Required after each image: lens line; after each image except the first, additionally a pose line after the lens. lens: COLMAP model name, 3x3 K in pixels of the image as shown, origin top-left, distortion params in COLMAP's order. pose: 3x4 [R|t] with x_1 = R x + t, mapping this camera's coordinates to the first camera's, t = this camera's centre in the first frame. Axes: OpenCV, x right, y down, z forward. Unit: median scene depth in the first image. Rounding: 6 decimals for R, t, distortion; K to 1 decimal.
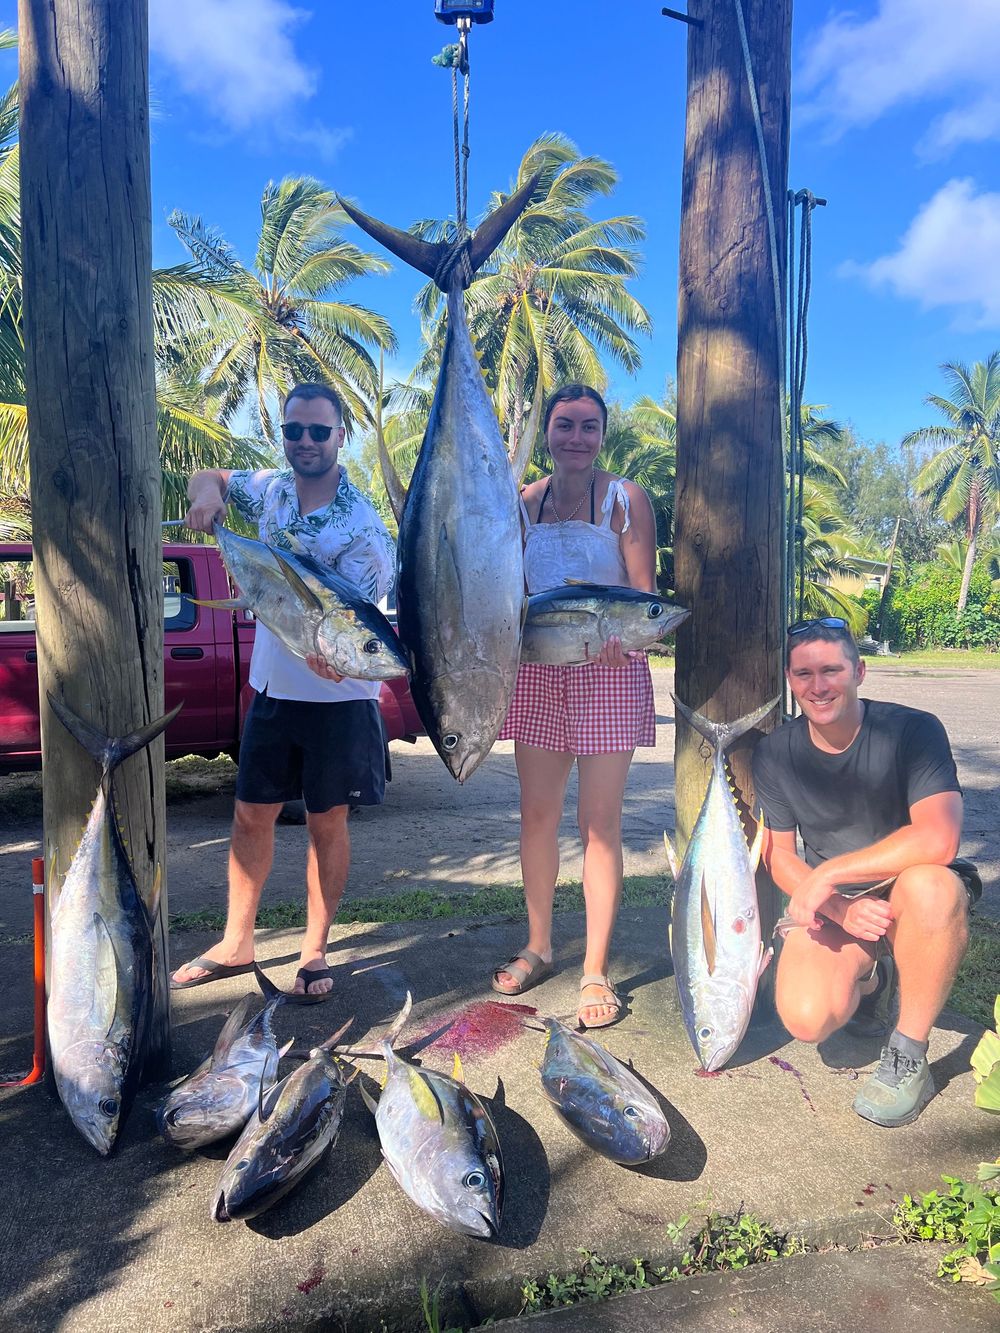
lens RADIAL K [[1011.9, 0, 490.6], [0, 1011.9, 672.9], [0, 0, 1]] dist [0.051491, -0.057682]
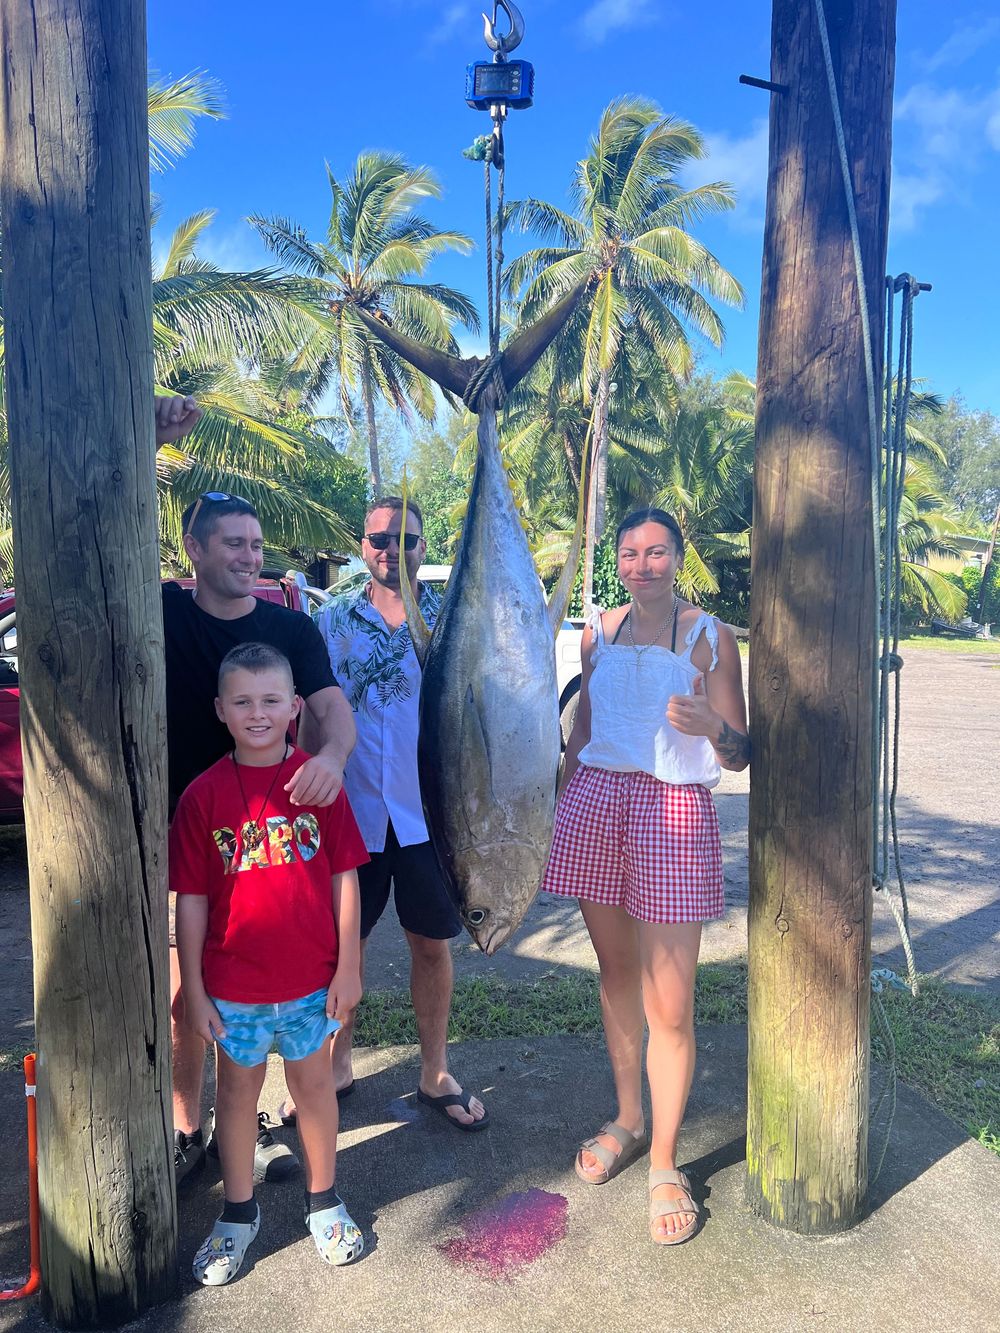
lens RADIAL K [[1011.9, 0, 508.7], [0, 1011.9, 660.7], [0, 0, 1]] dist [0.051491, -0.057682]
pose [[0.997741, 0.007417, -0.066760, 0.034291], [-0.006047, 0.999768, 0.020692, -0.172486], [0.066898, -0.020242, 0.997554, 0.116291]]
